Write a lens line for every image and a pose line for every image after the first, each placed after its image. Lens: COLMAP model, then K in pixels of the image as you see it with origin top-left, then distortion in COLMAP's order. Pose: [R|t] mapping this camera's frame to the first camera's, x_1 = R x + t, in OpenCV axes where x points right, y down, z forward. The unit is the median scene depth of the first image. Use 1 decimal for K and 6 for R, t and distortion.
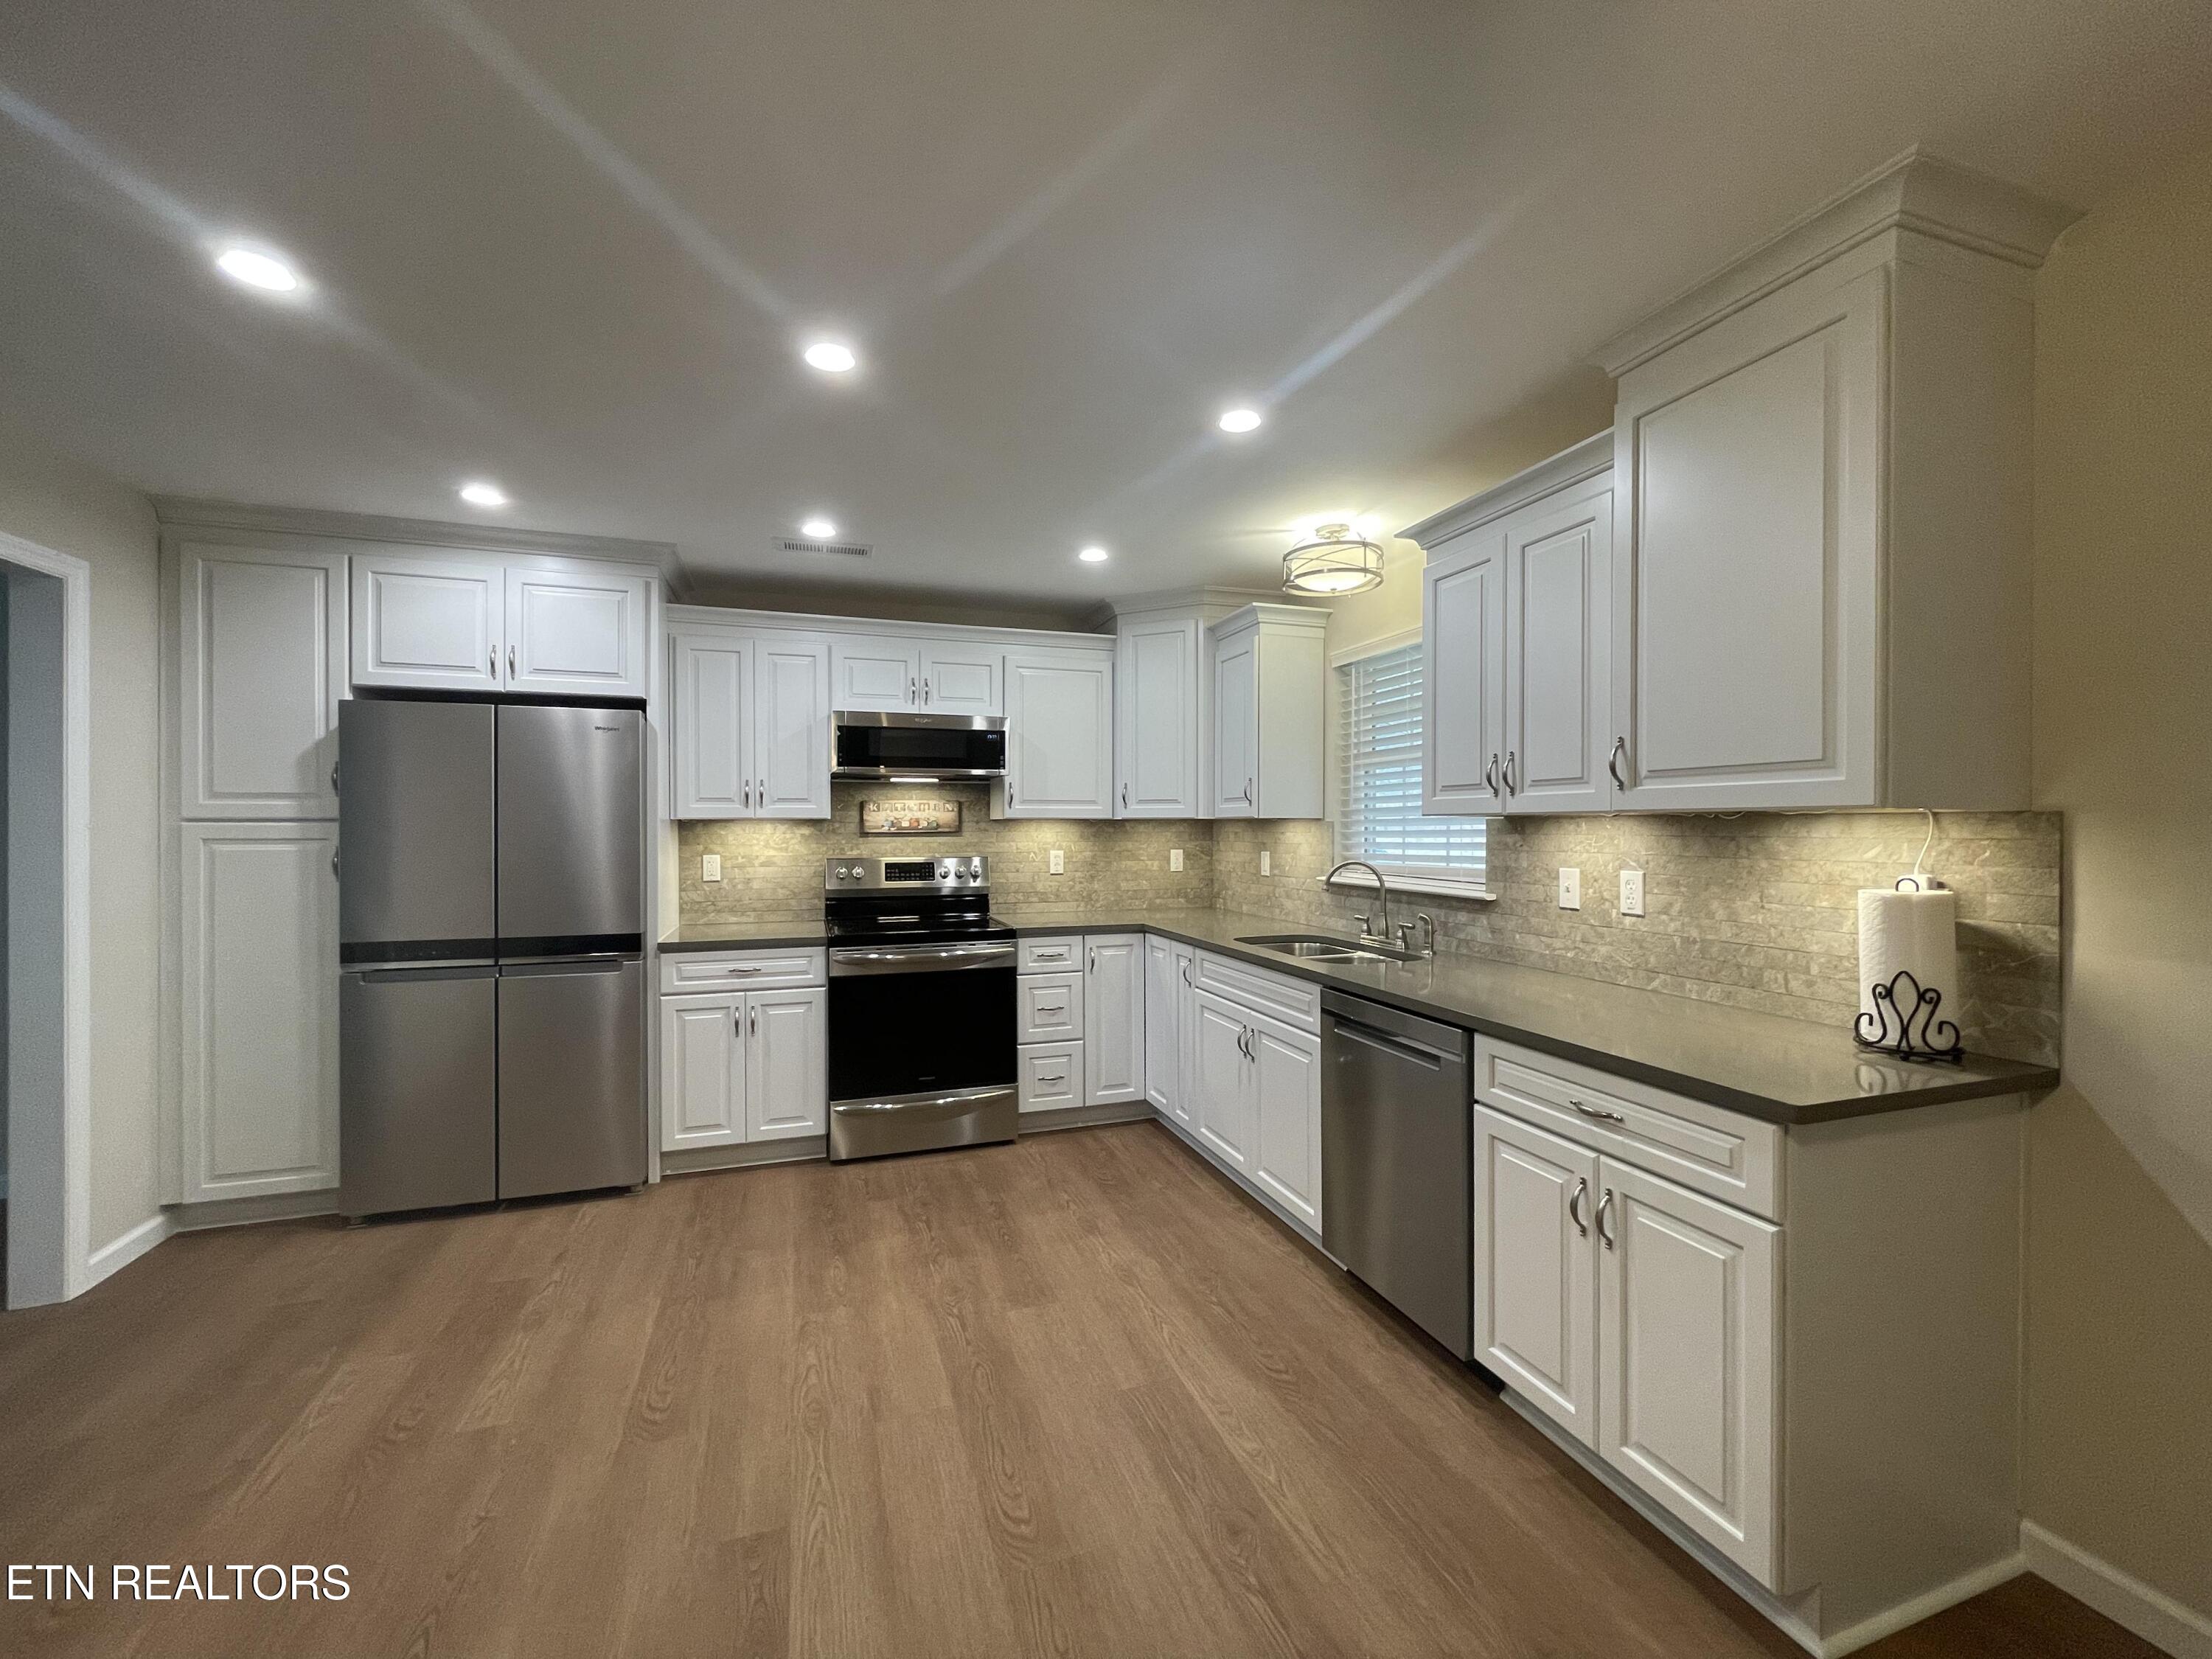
lens RADIAL K [[886.9, 0, 1102.4], [0, 886.9, 828.2], [0, 0, 1]] dist [-0.000527, 0.000065]
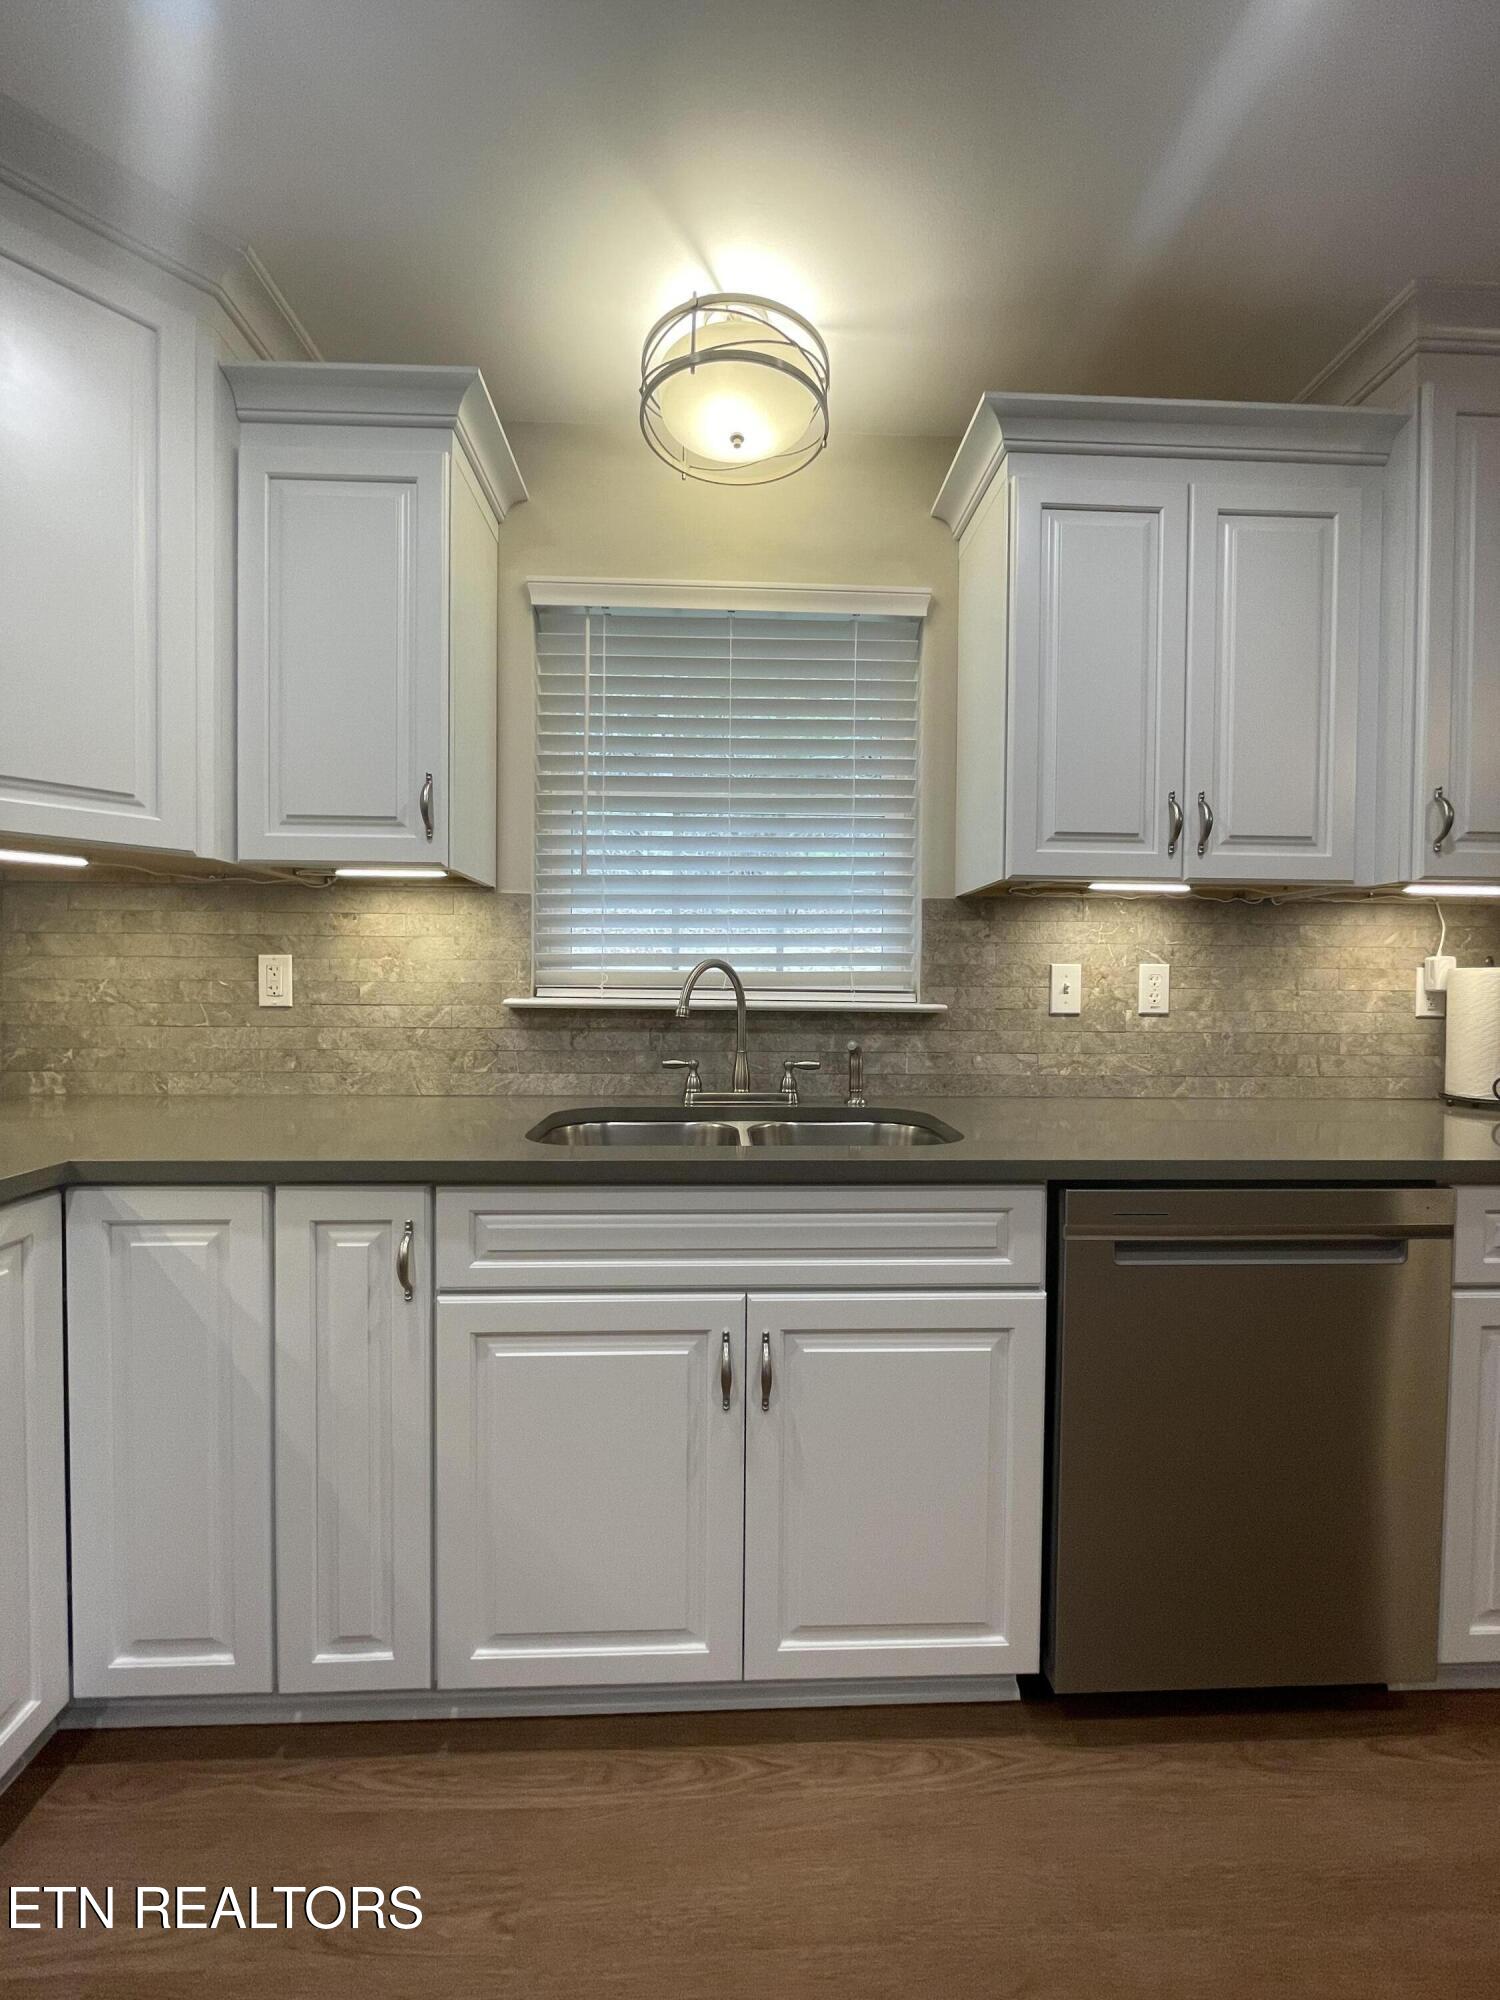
lens RADIAL K [[825.2, 0, 756.5], [0, 825.2, 990.9], [0, 0, 1]] dist [0.000252, -0.000036]
pose [[0.278652, -0.010028, 0.960340, -0.197876], [-0.008814, 0.999877, 0.012998, 0.047415], [-0.960352, -0.012087, 0.278529, 0.803621]]
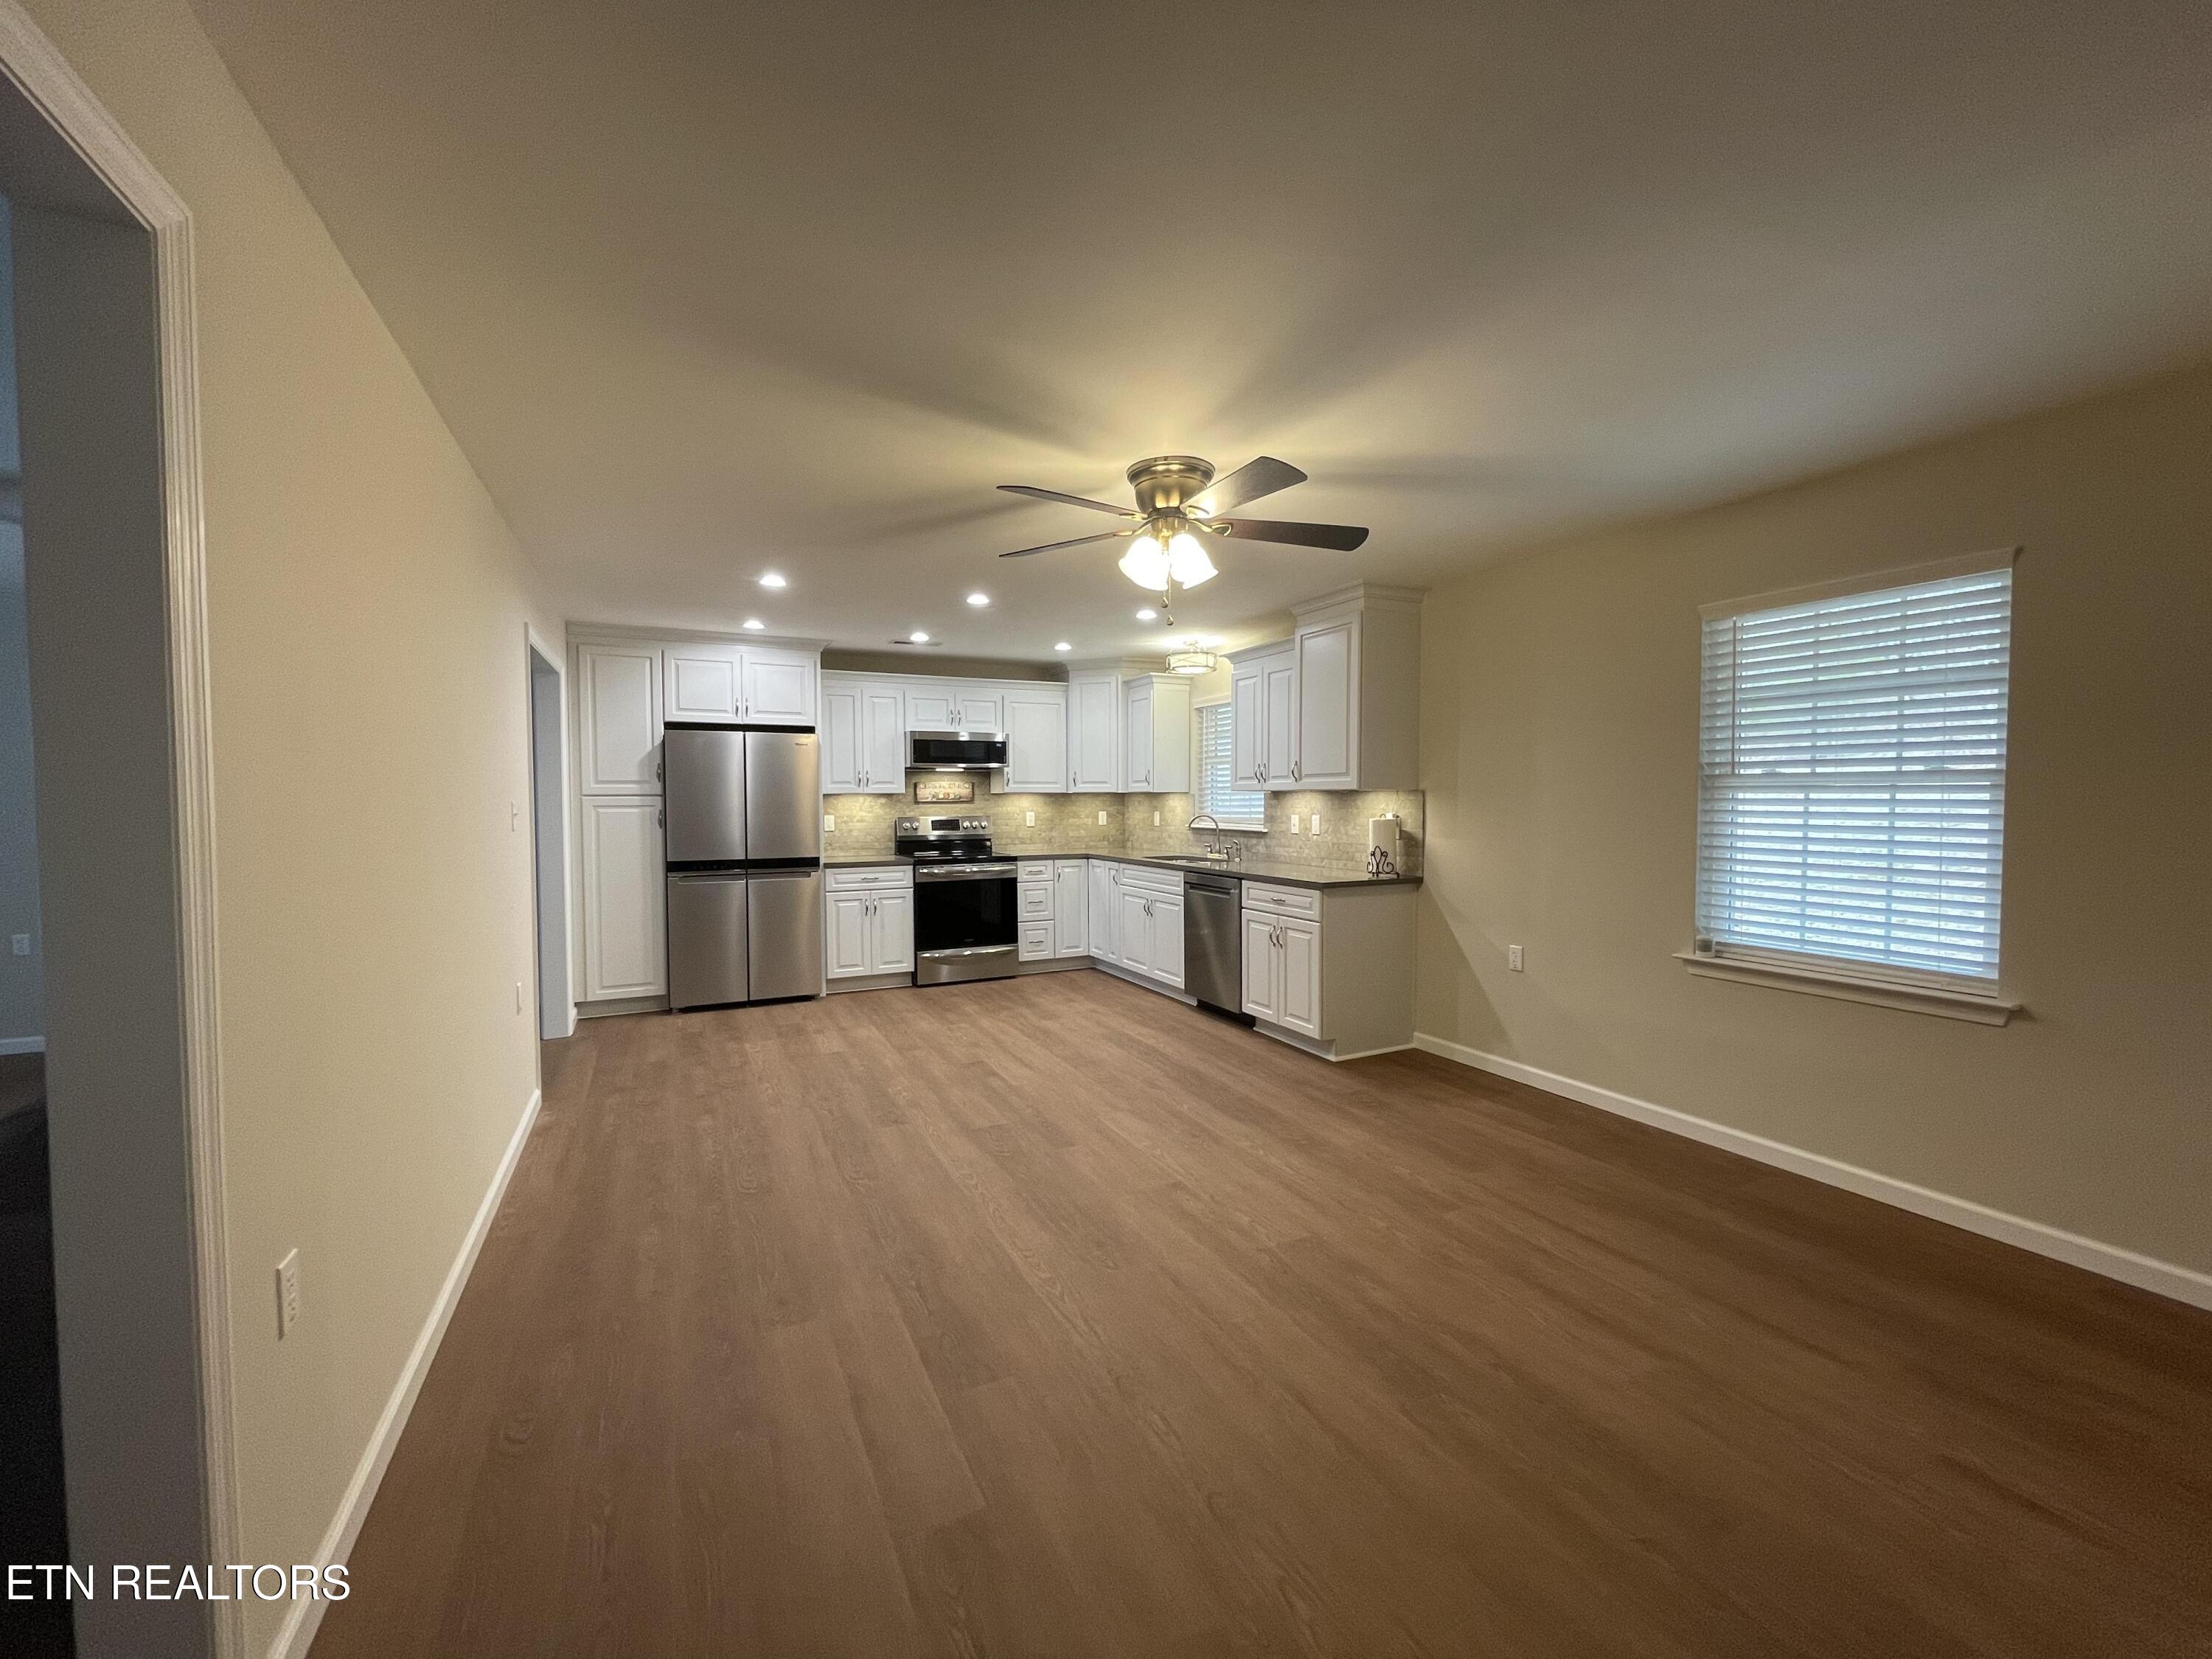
lens RADIAL K [[886.9, 0, 1099.9], [0, 886.9, 827.7], [0, 0, 1]] dist [-0.000527, 0.000065]
pose [[0.992559, -0.008470, 0.121473, -0.163480], [0.004626, 0.999481, 0.031891, 0.003260], [-0.121680, -0.031092, 0.992082, -0.840453]]
